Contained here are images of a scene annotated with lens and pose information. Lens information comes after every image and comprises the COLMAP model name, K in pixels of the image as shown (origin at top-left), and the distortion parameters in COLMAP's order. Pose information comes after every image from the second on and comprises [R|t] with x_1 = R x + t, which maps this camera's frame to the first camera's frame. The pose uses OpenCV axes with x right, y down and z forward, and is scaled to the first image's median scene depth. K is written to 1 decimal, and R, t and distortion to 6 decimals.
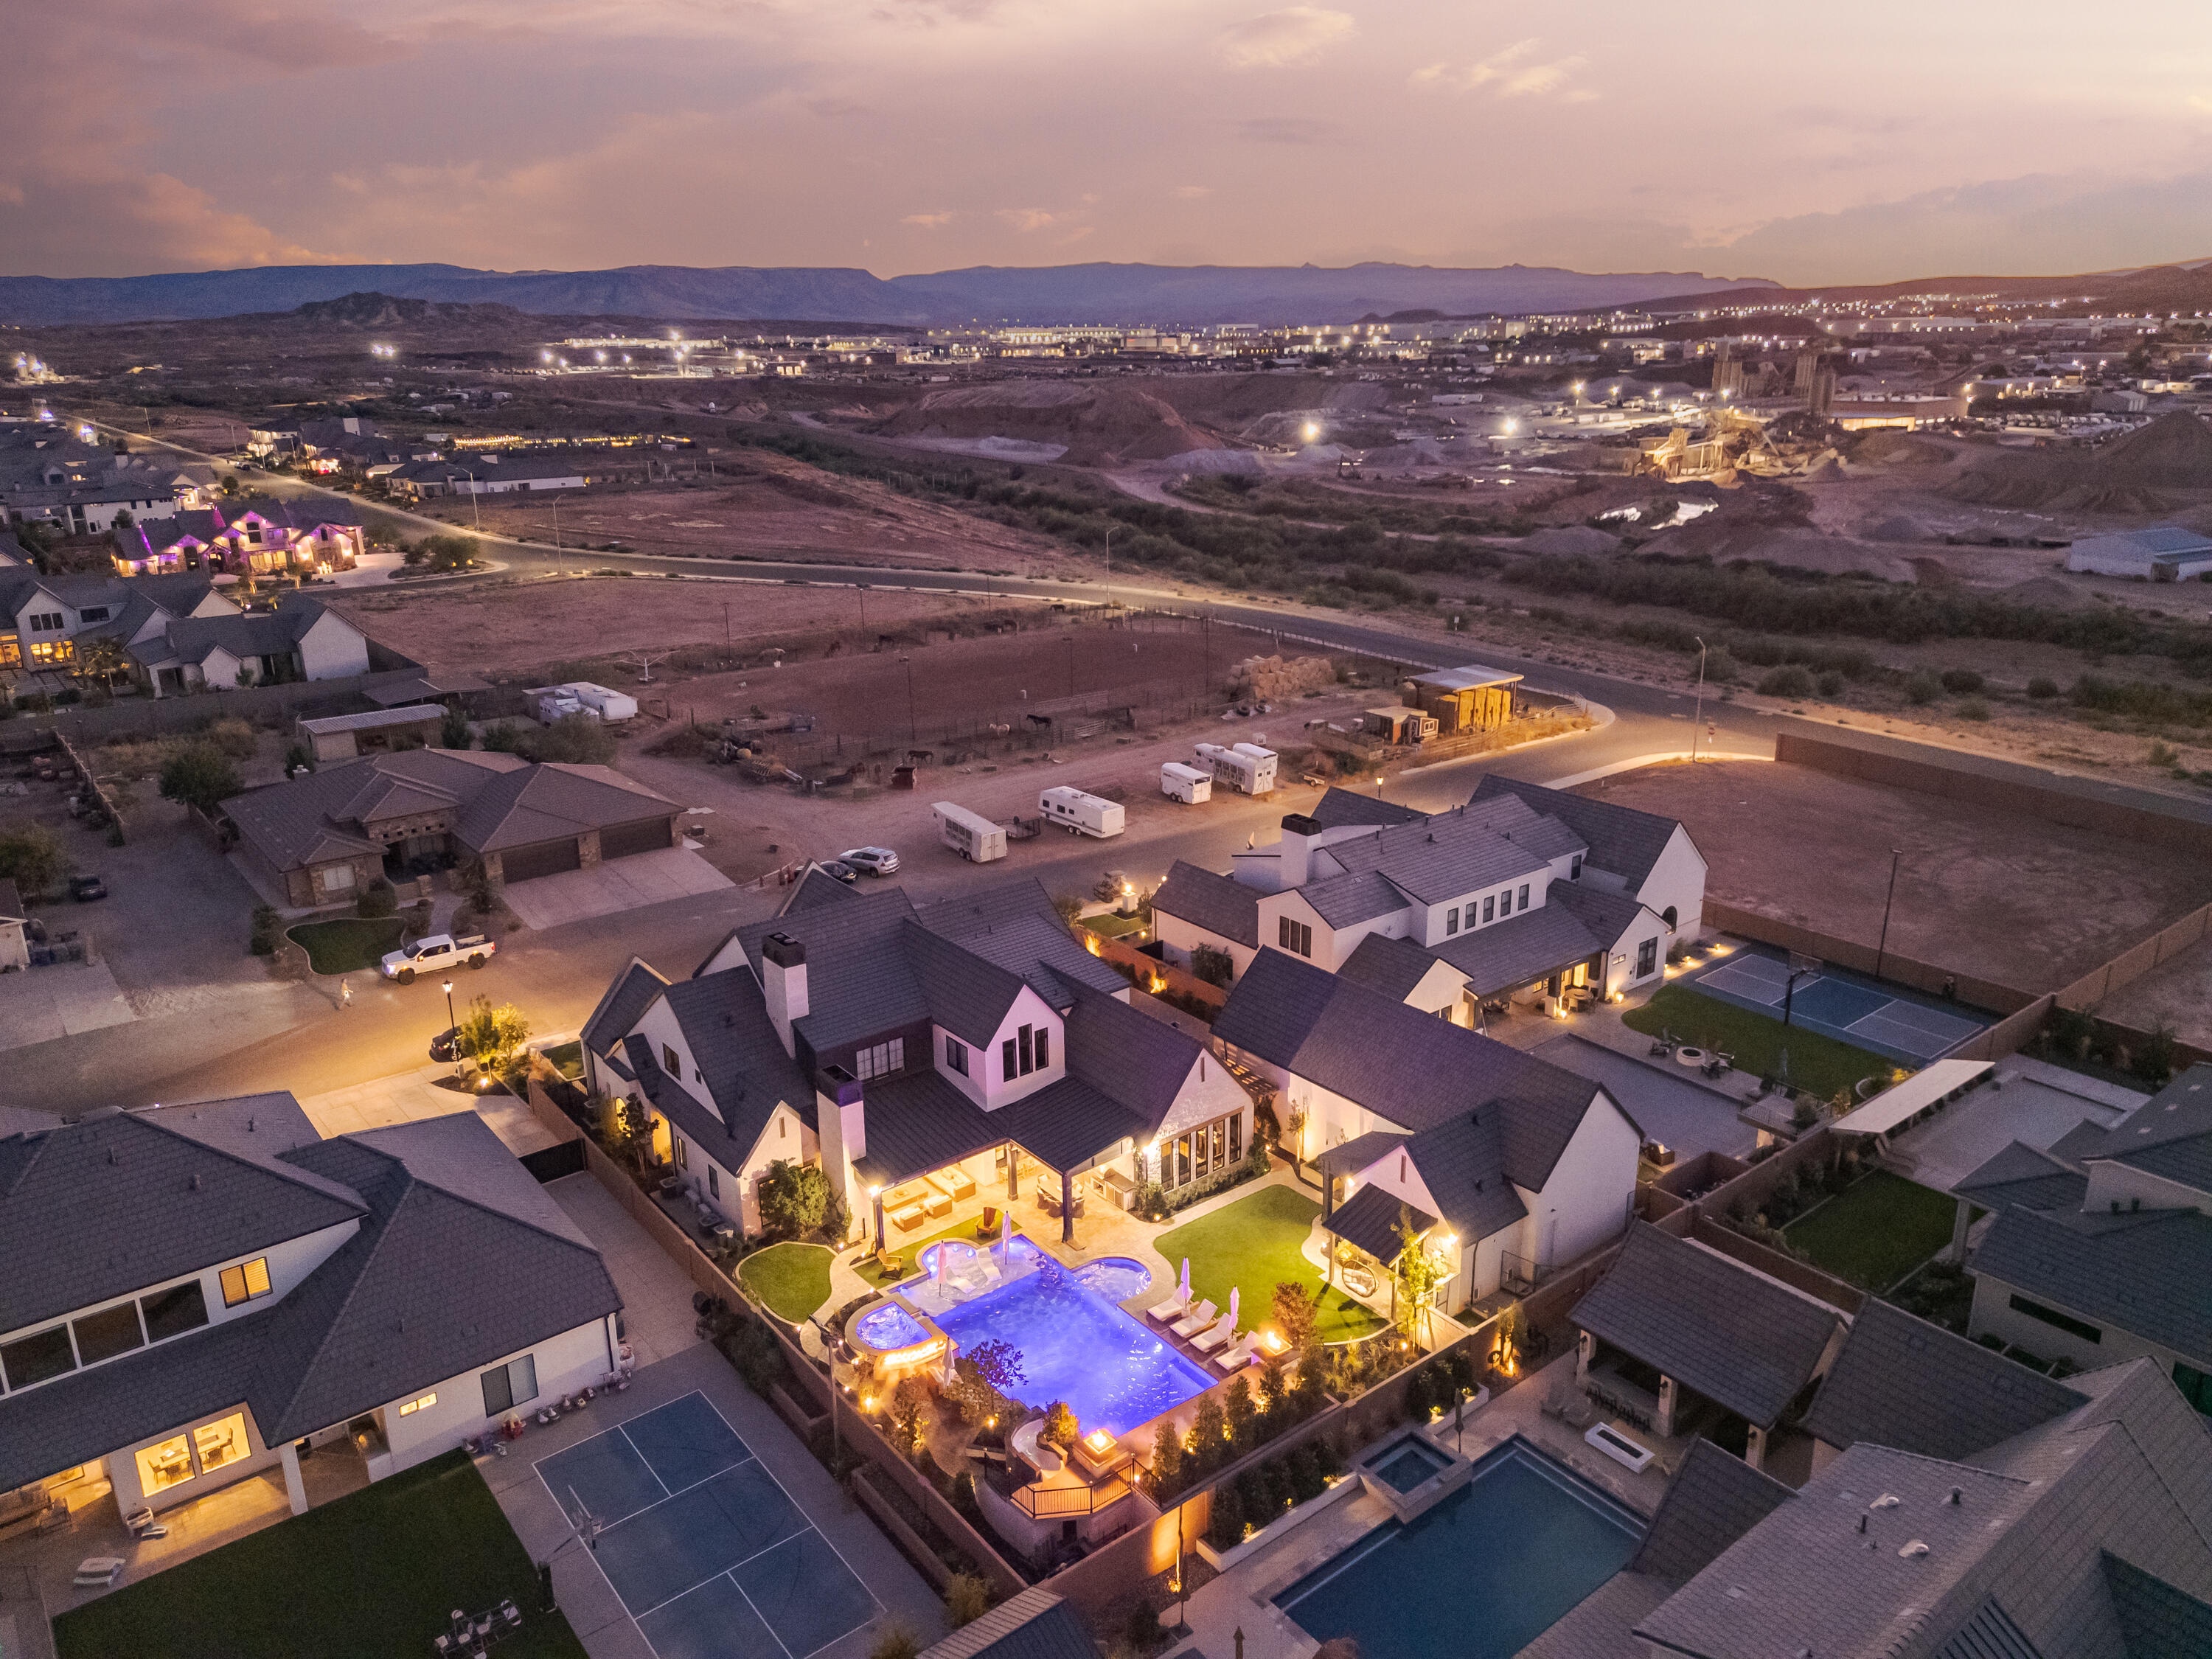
lens RADIAL K [[1559.4, 0, 1106.0], [0, 1559.4, 829.5], [0, 0, 1]] dist [0.072961, -0.074134]
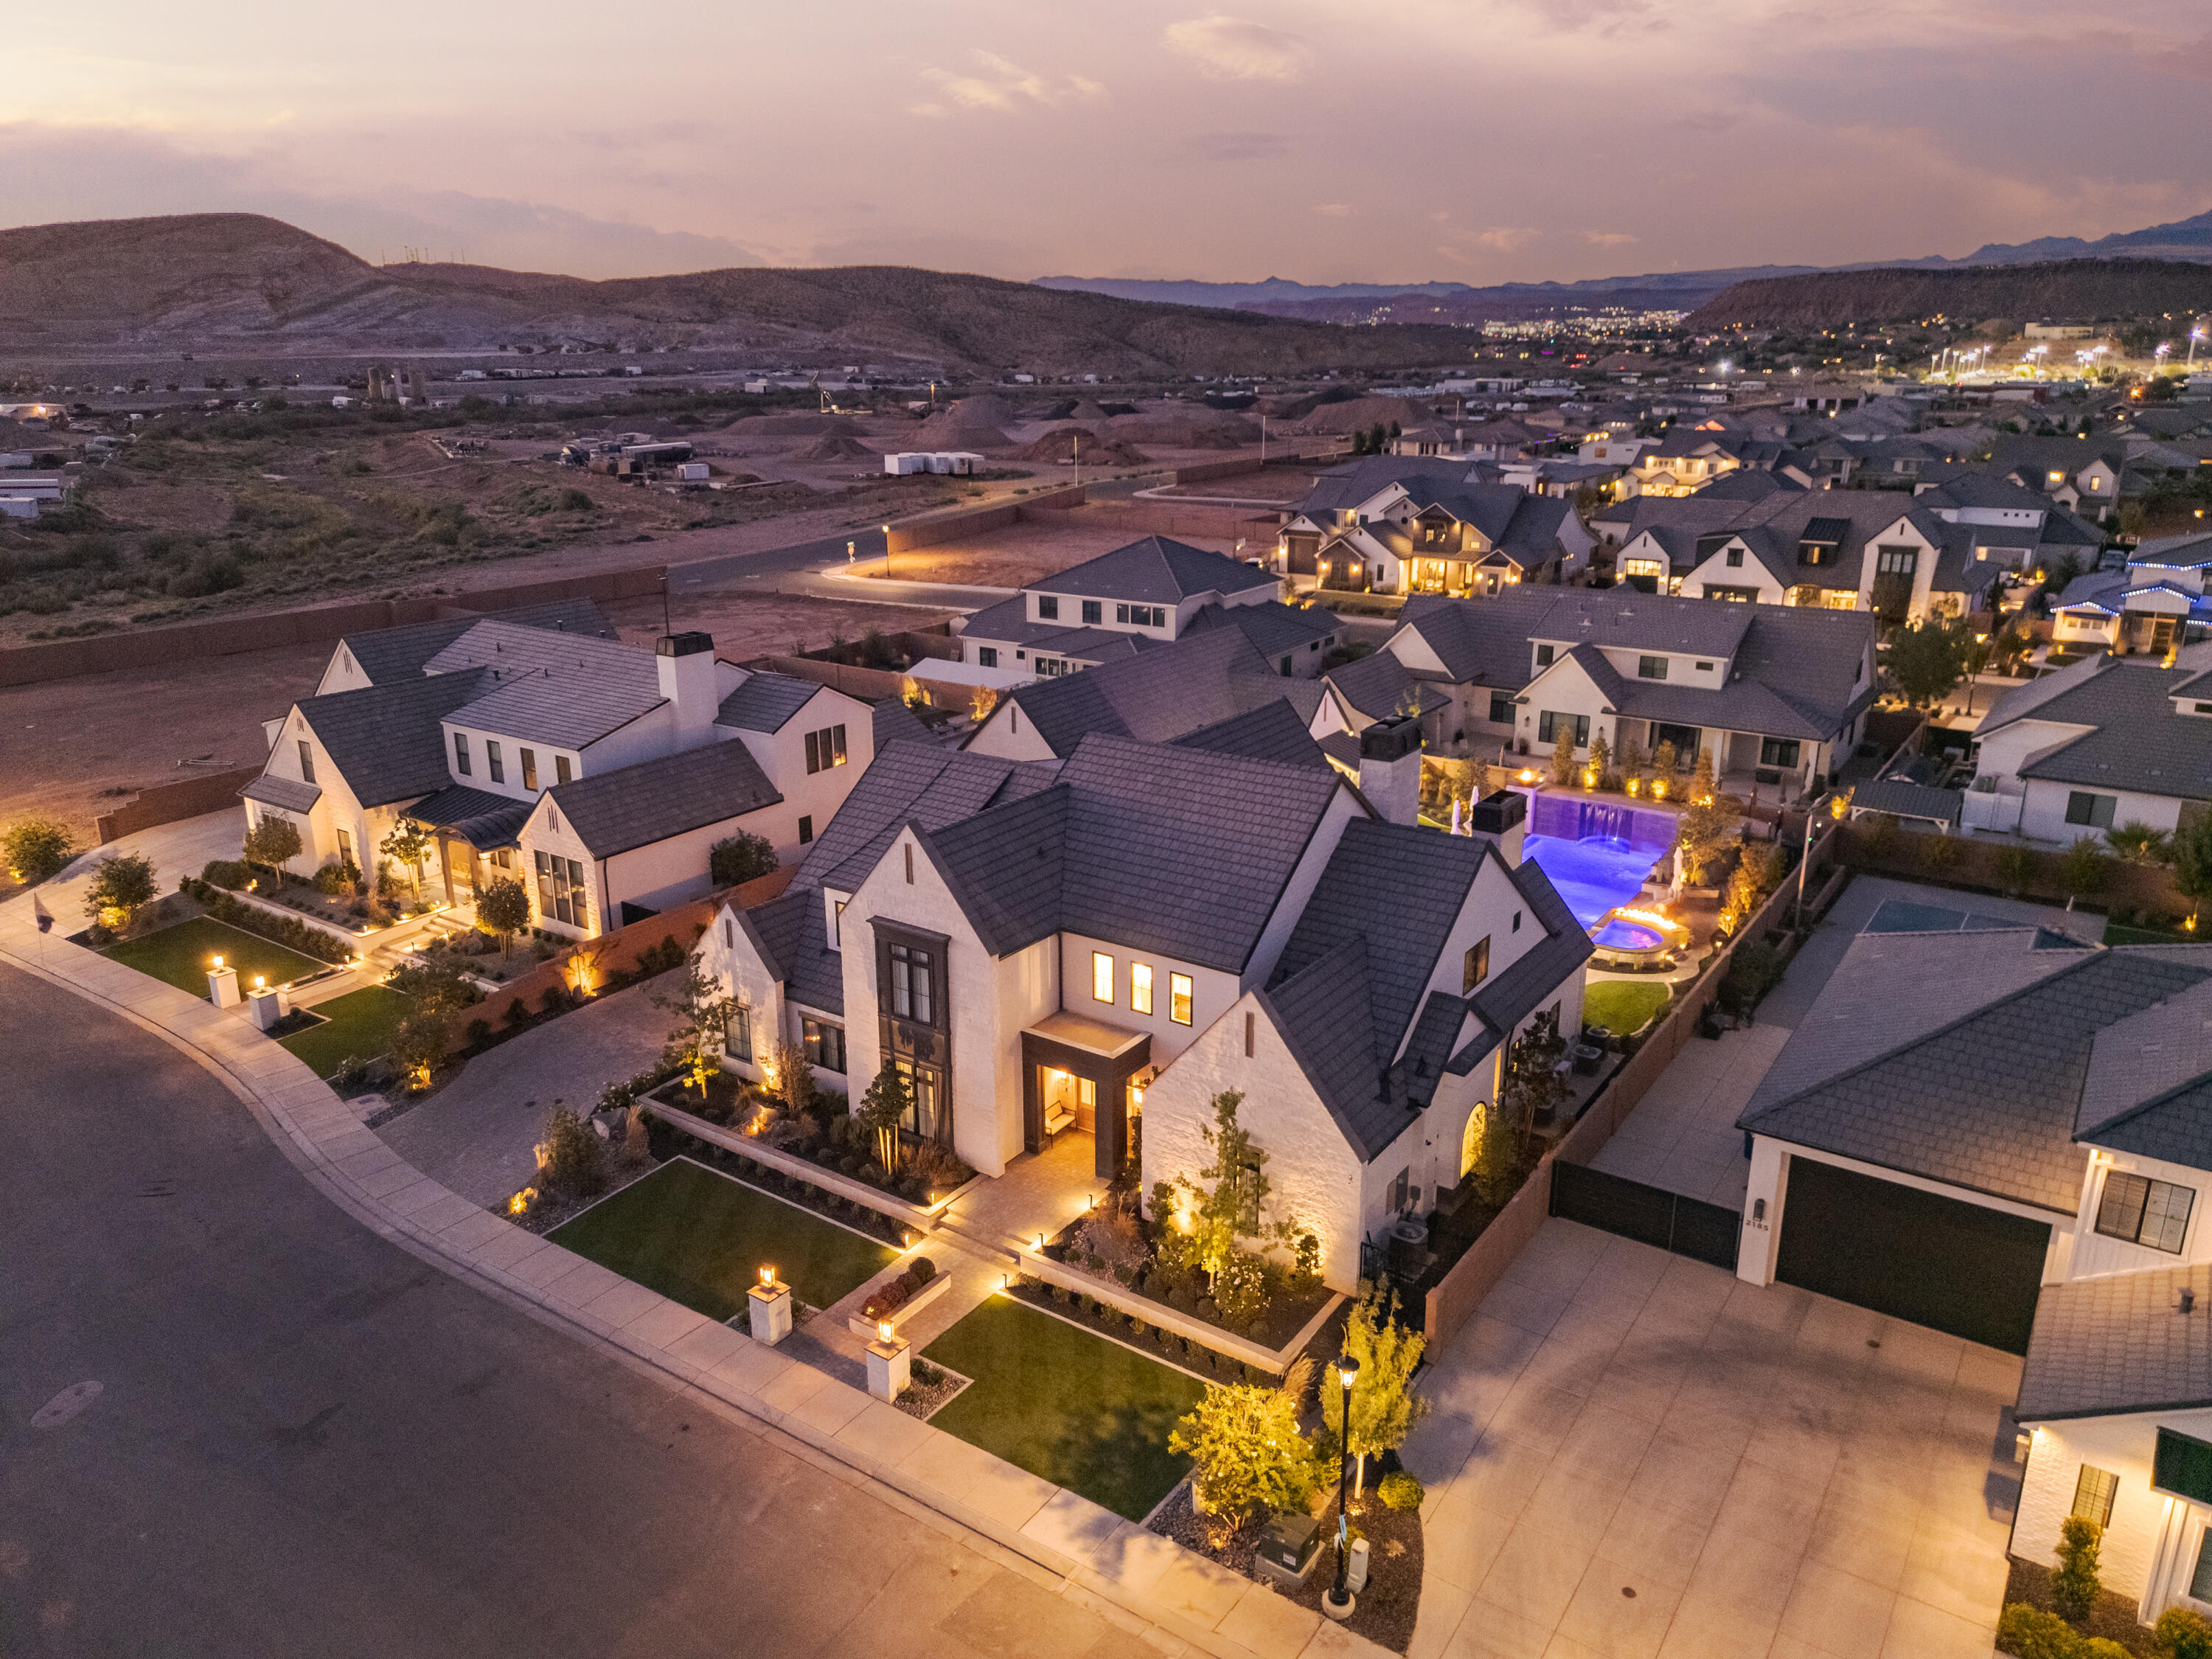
lens RADIAL K [[1560.0, 0, 1106.0], [0, 1560.0, 829.5], [0, 0, 1]] dist [0.081305, -0.086226]
pose [[-0.289866, -0.274885, 0.916742, -0.766939], [0.299125, 0.883860, 0.359606, -0.160072], [-0.909122, 0.378458, -0.173975, 1.197152]]
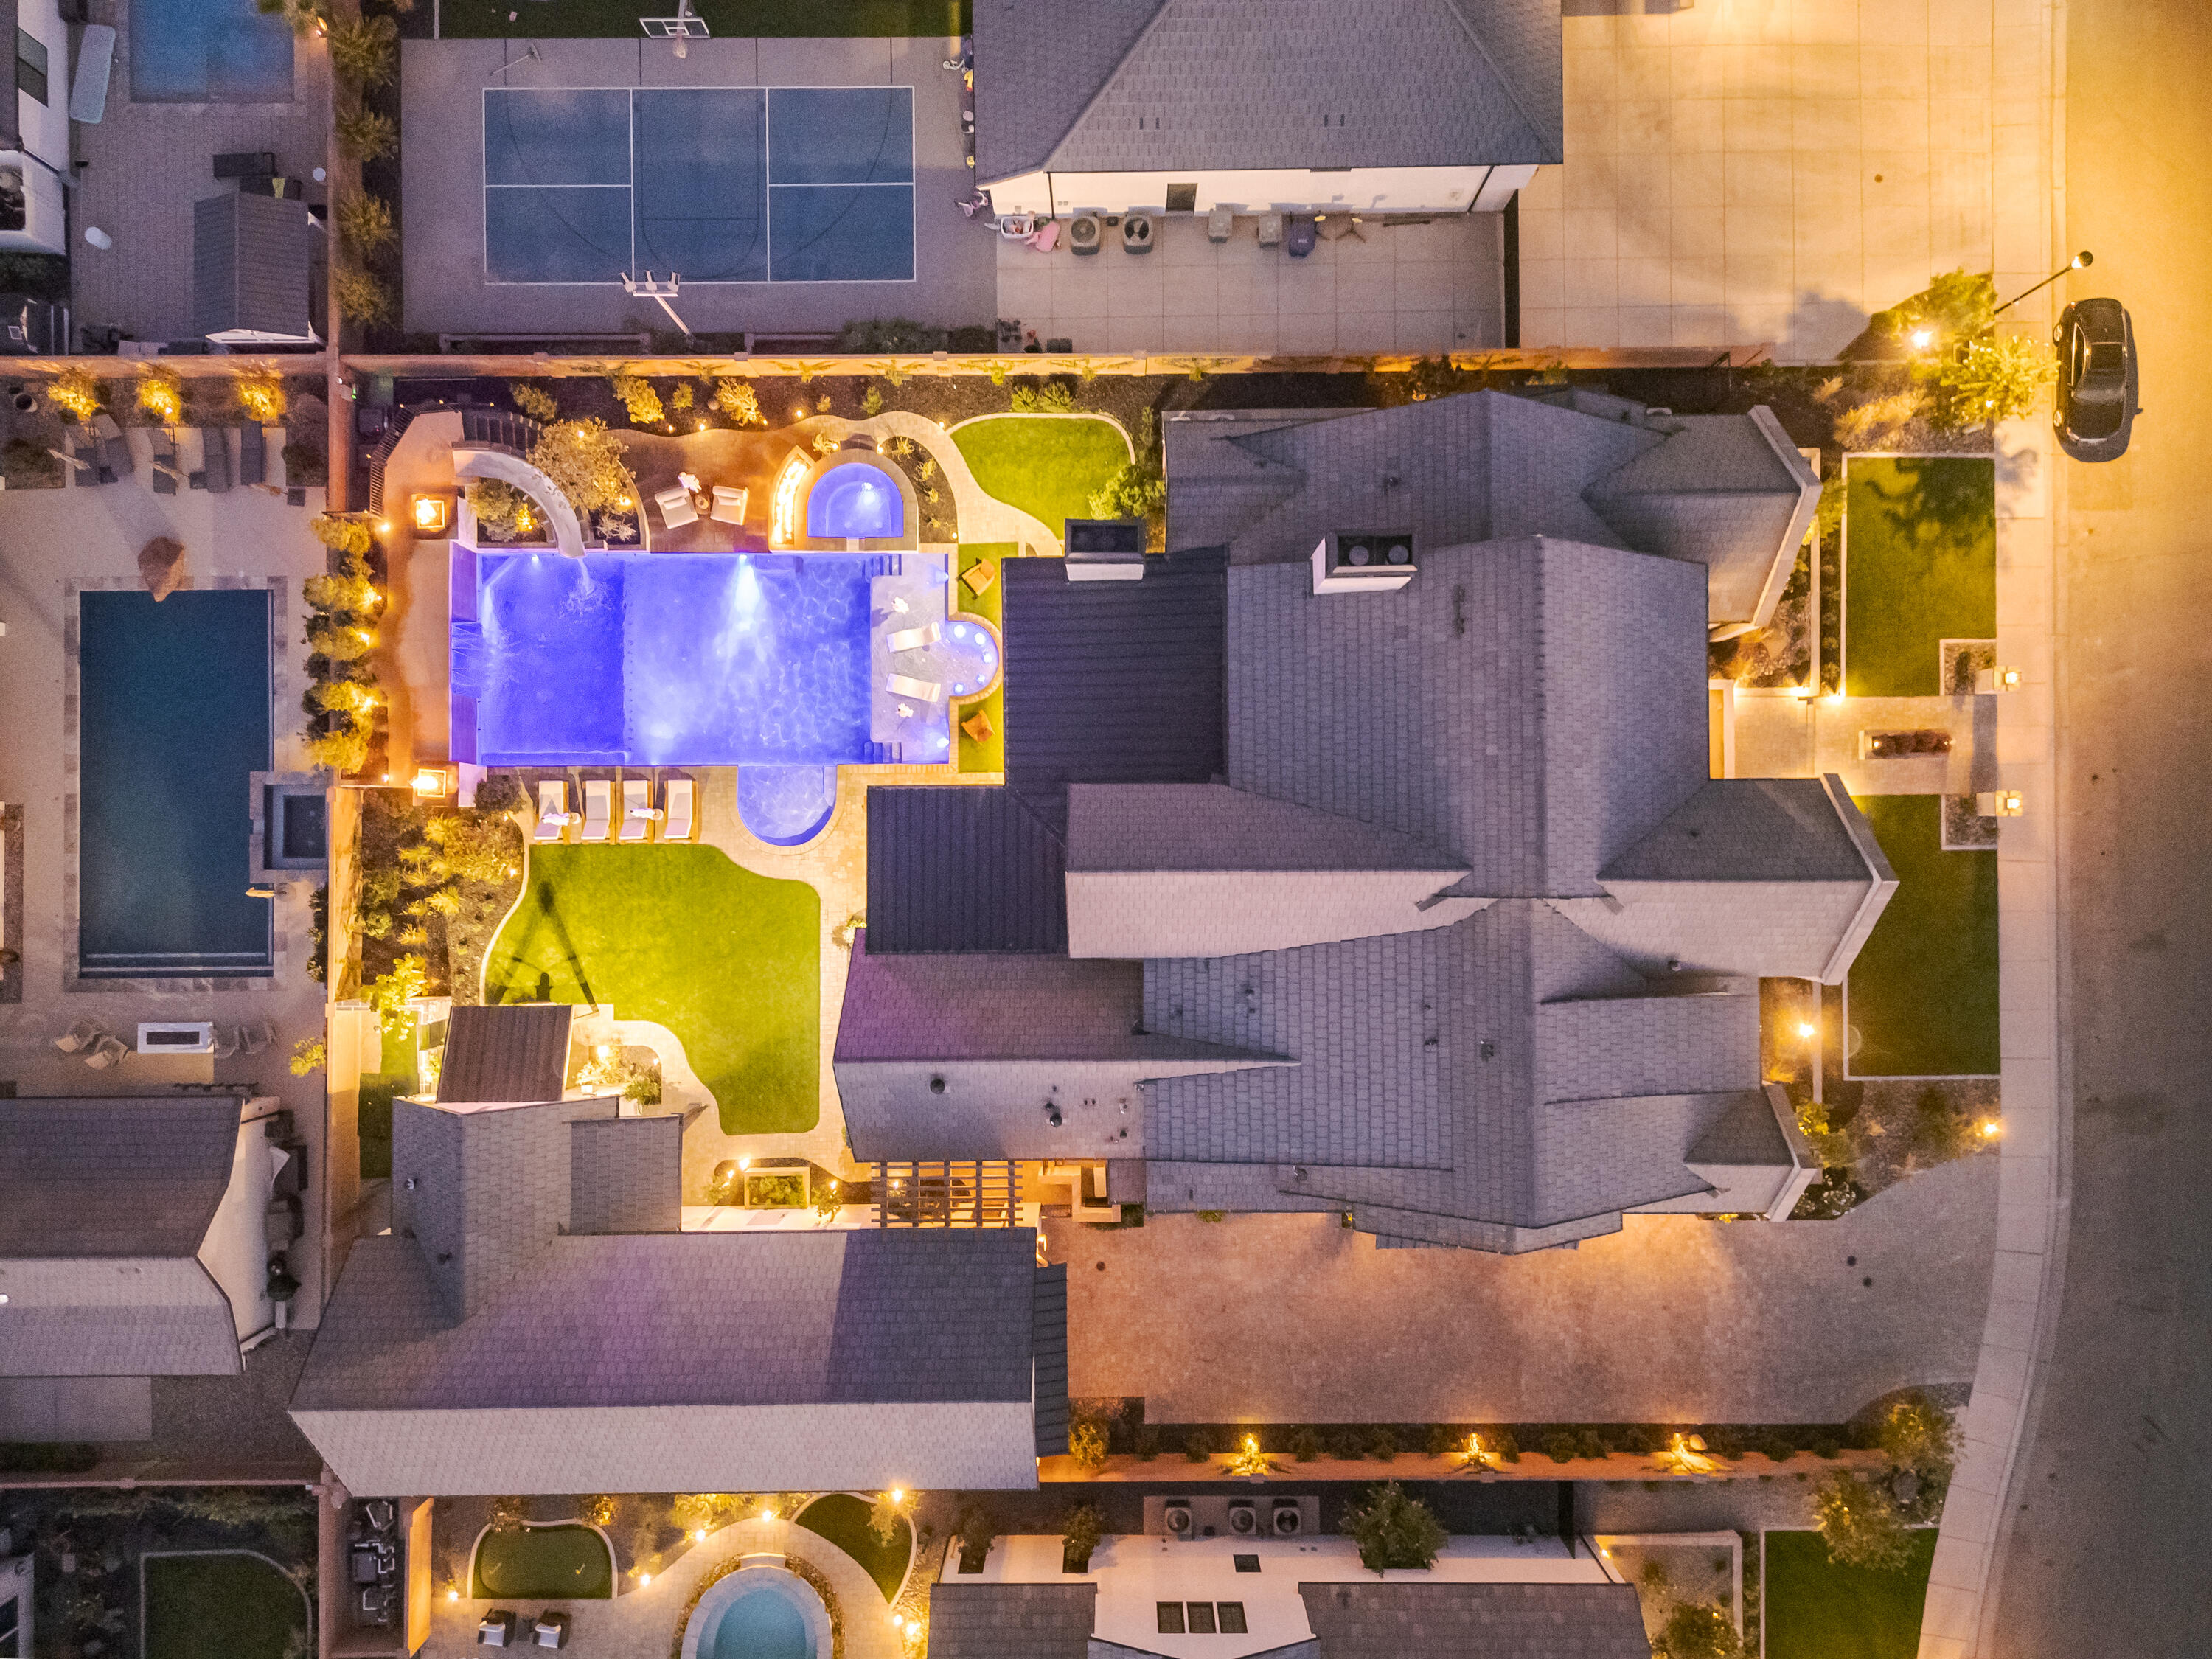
lens RADIAL K [[1560.0, 0, 1106.0], [0, 1560.0, 829.5], [0, 0, 1]] dist [0.081305, -0.086226]
pose [[-0.615161, 0.788339, 0.009874, -0.075235], [-0.226414, -0.188646, 0.955588, -0.421605], [0.755191, 0.585605, 0.294539, 0.794923]]
